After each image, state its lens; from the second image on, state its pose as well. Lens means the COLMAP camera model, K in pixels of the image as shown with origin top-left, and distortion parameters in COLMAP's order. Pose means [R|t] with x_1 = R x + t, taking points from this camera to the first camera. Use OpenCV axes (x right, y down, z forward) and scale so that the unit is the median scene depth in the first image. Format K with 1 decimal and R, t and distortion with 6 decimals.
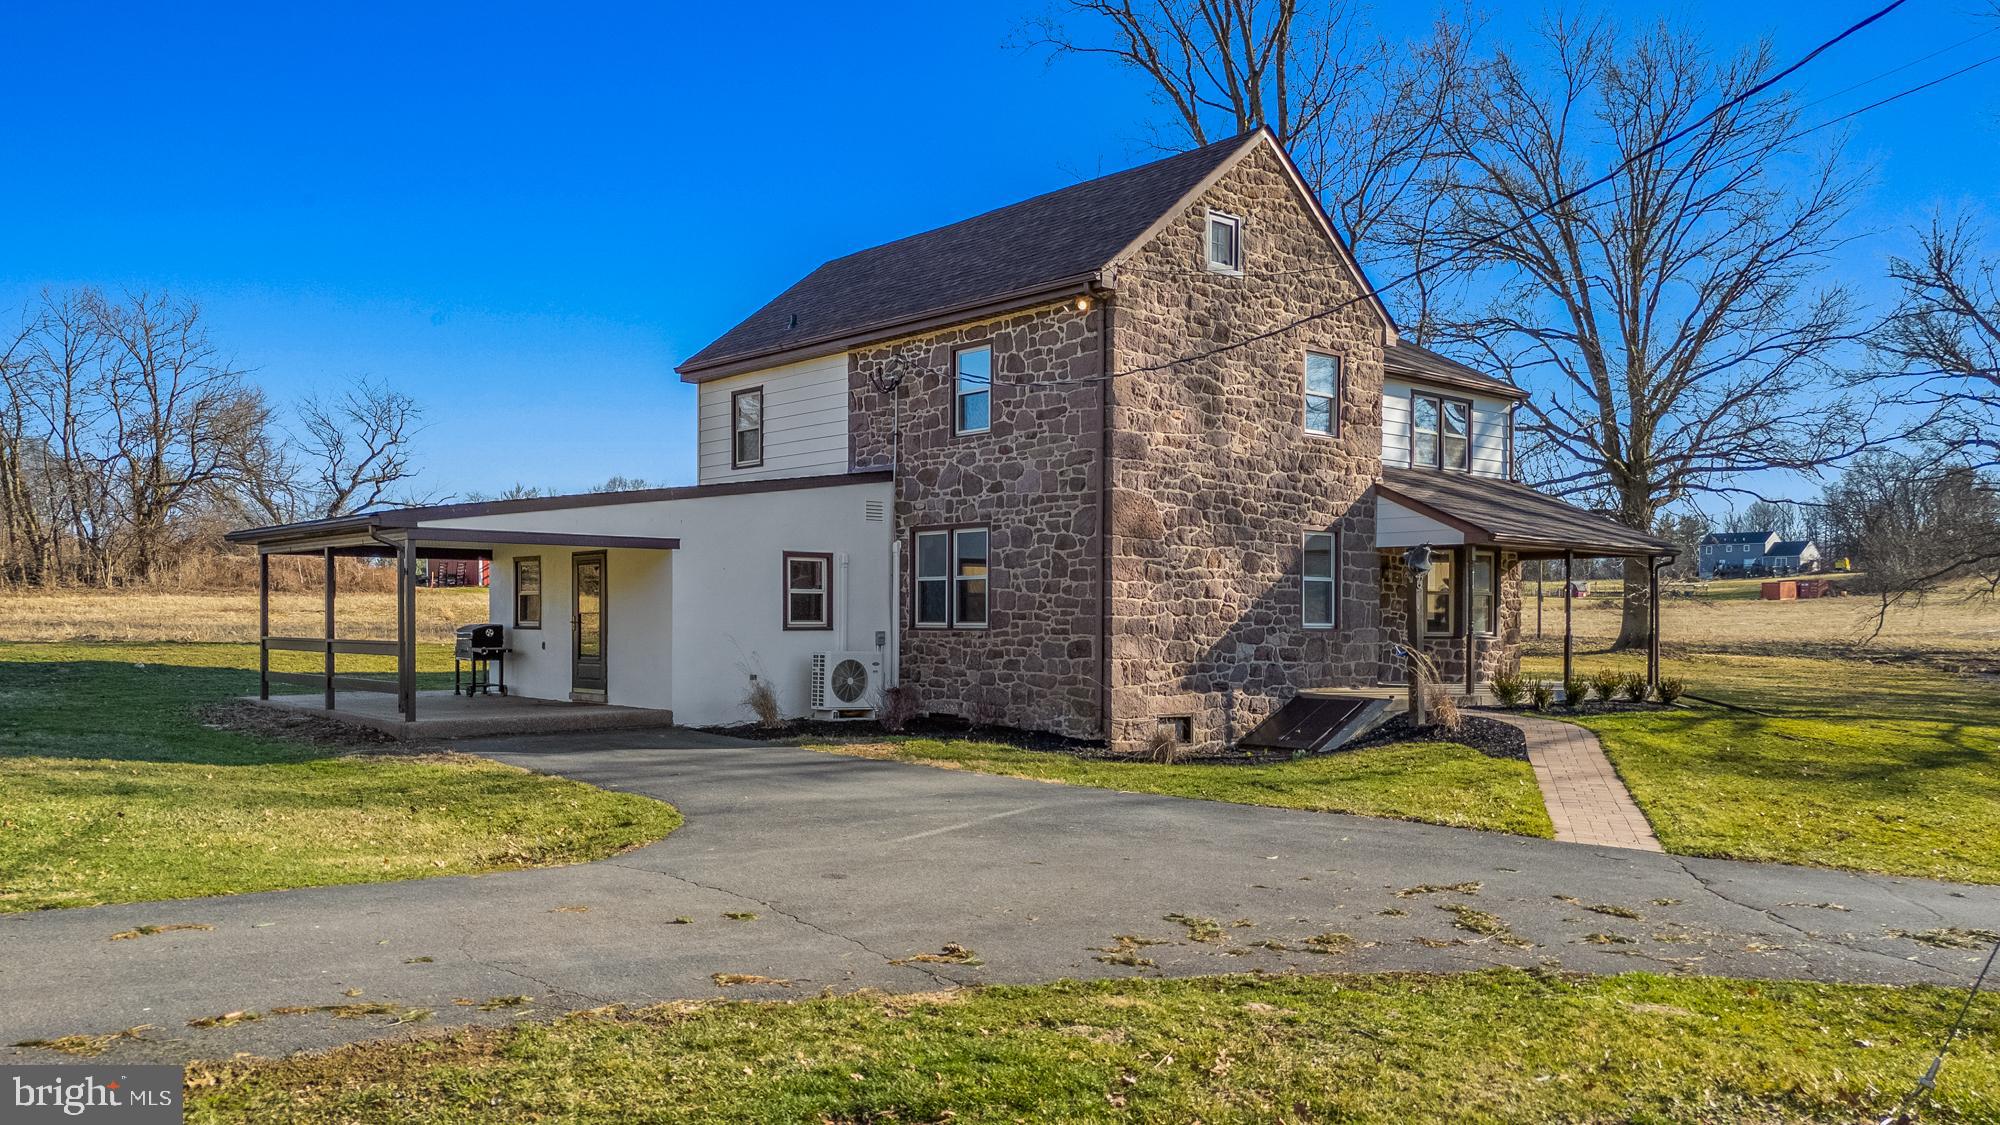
lens RADIAL K [[1494.4, 0, 943.6], [0, 1494.4, 625.2], [0, 0, 1]] dist [0.076709, -0.001670]
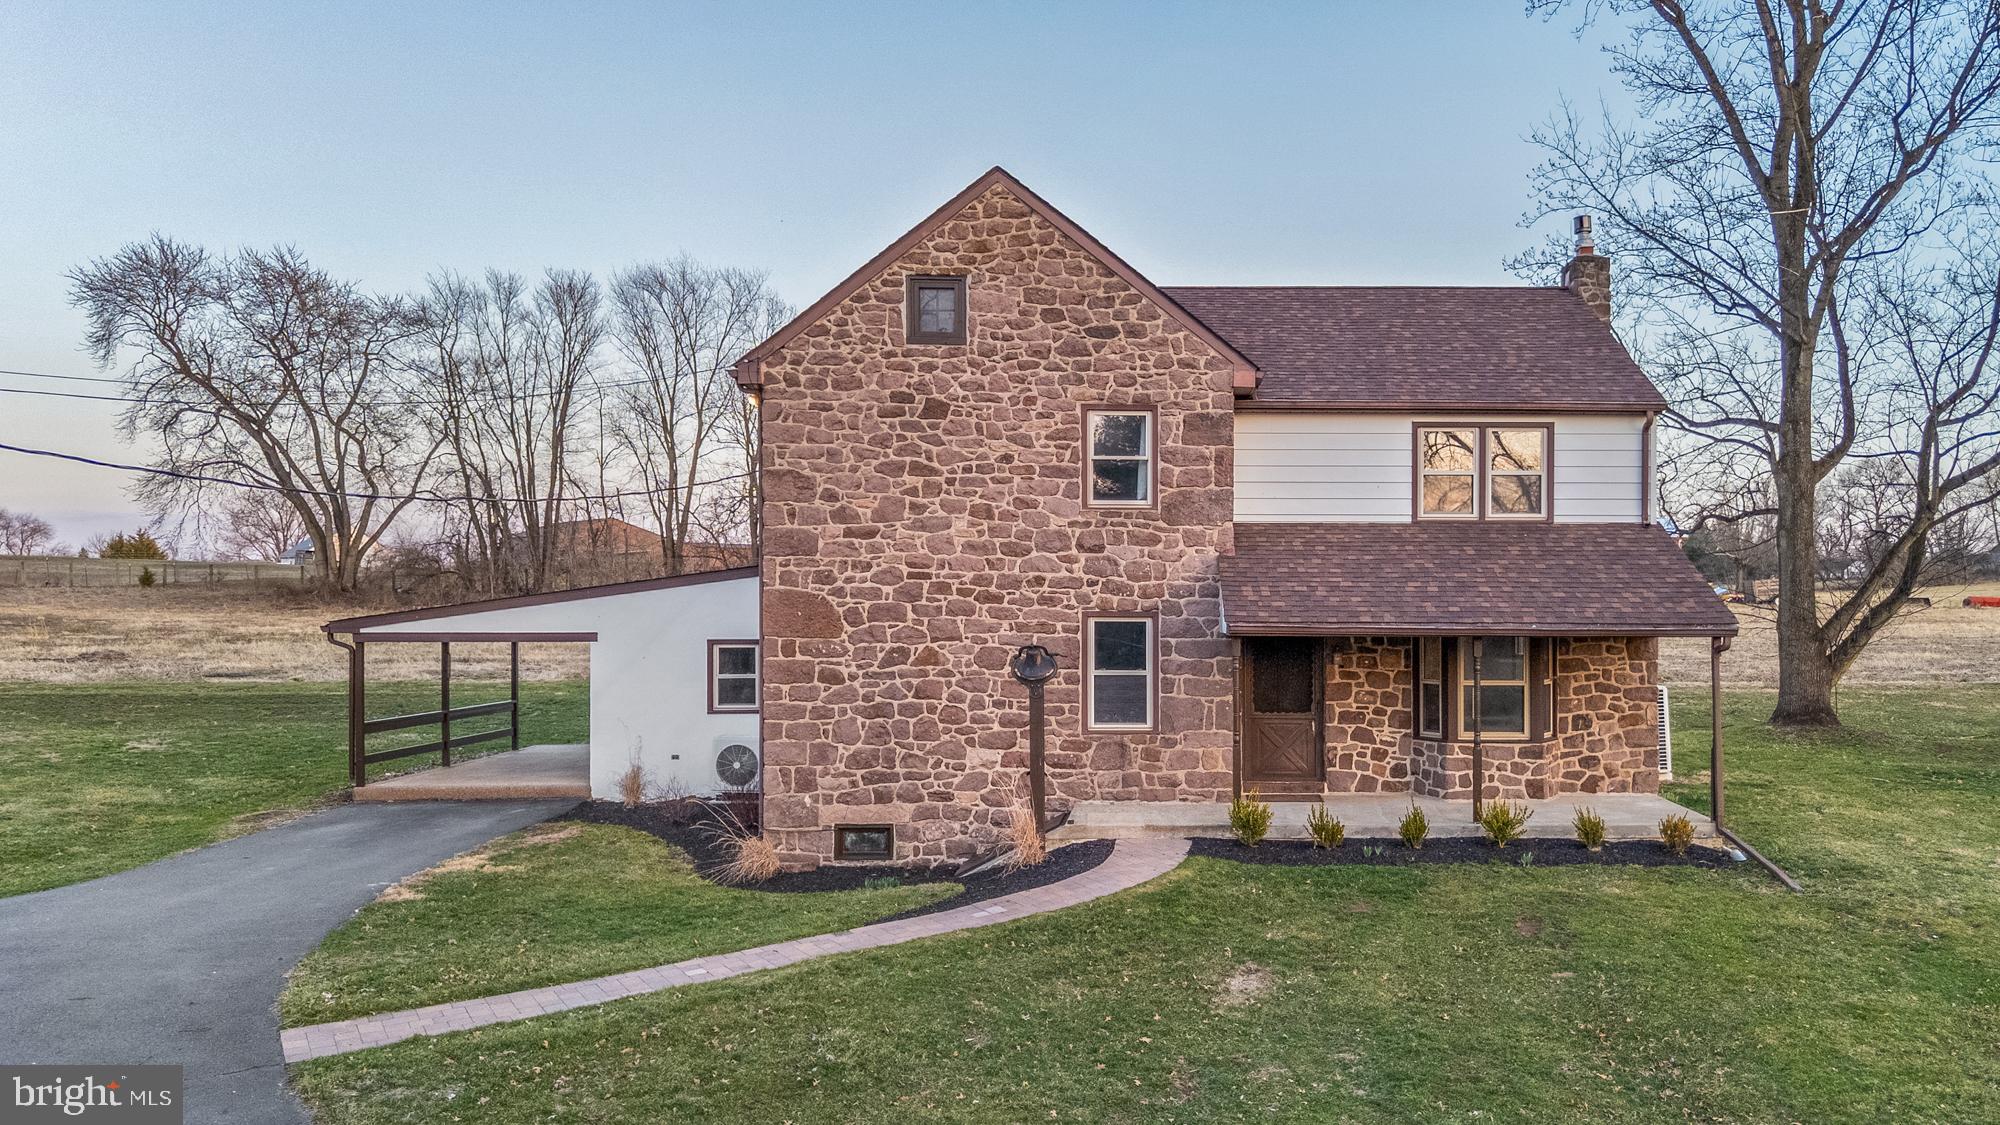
lens RADIAL K [[1556.8, 0, 1242.2], [0, 1556.8, 588.3], [0, 0, 1]] dist [0.075095, -0.075678]
pose [[0.785244, -0.008717, -0.619126, 0.885629], [0.003127, 0.999944, -0.010112, -0.072414], [0.619179, 0.006004, 0.785227, 0.359778]]
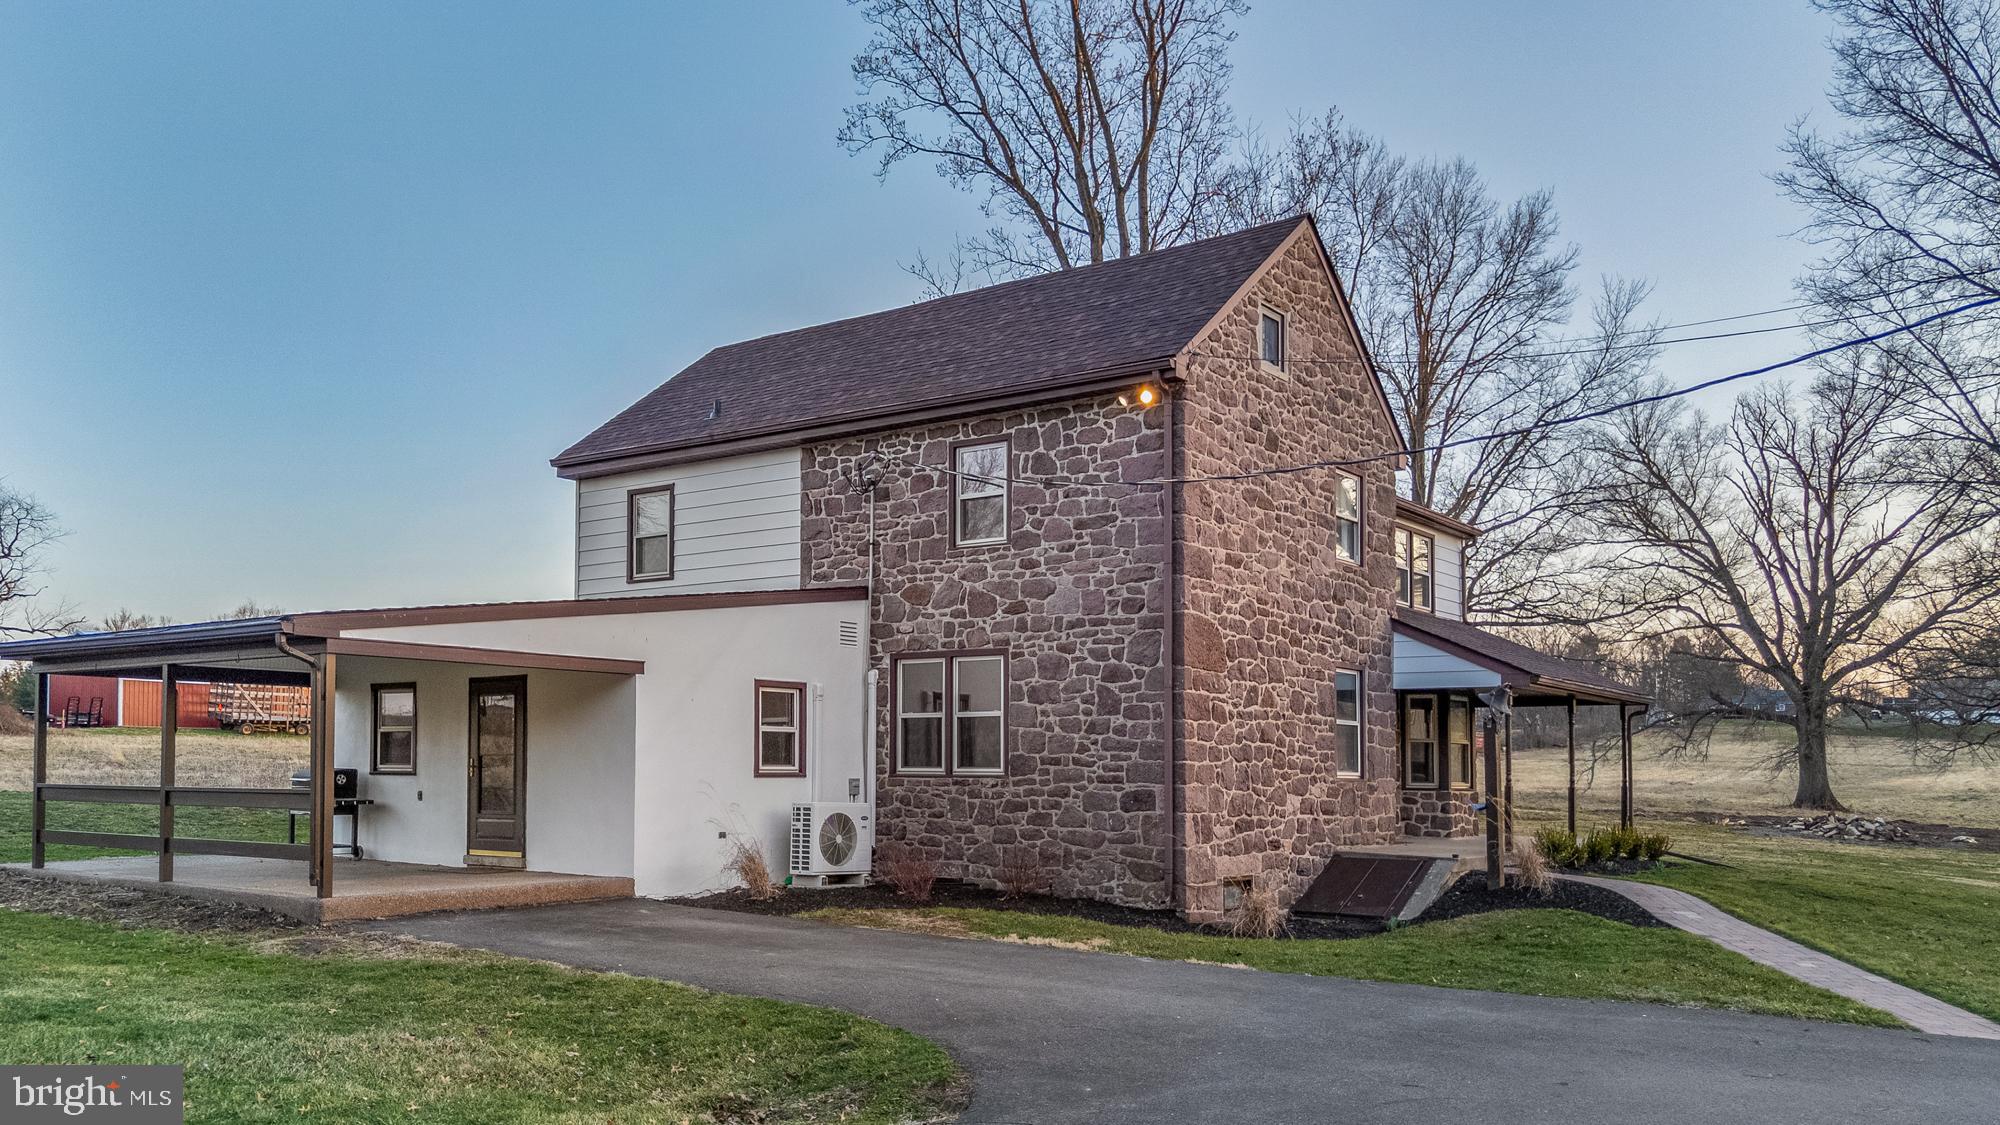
lens RADIAL K [[1568.0, 0, 923.3], [0, 1568.0, 669.9], [0, 0, 1]] dist [0.055548, -0.004138]
pose [[0.979190, 0.019120, 0.202041, -0.191451], [-0.005422, 0.997661, -0.068137, 0.003193], [-0.202871, 0.065624, 0.977004, 0.145671]]
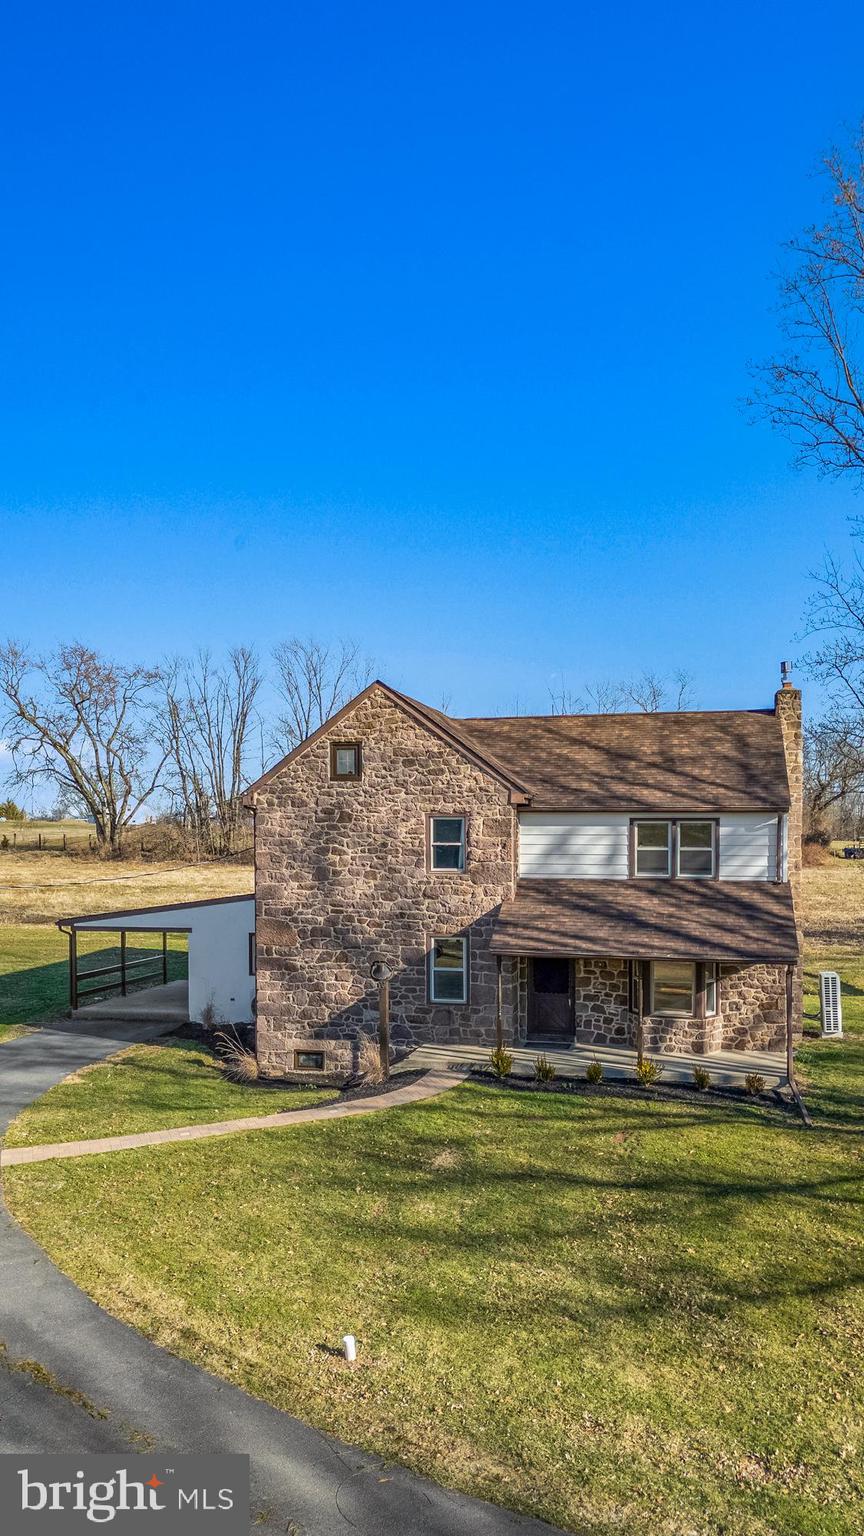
lens RADIAL K [[1175.8, 0, 425.8], [0, 1175.8, 848.4], [0, 0, 1]] dist [0.052089, -0.003541]
pose [[0.592010, 0.001383, -0.805930, 1.208042], [0.004033, 0.999981, 0.004678, -0.160329], [0.805921, -0.006020, 0.591993, 0.313233]]
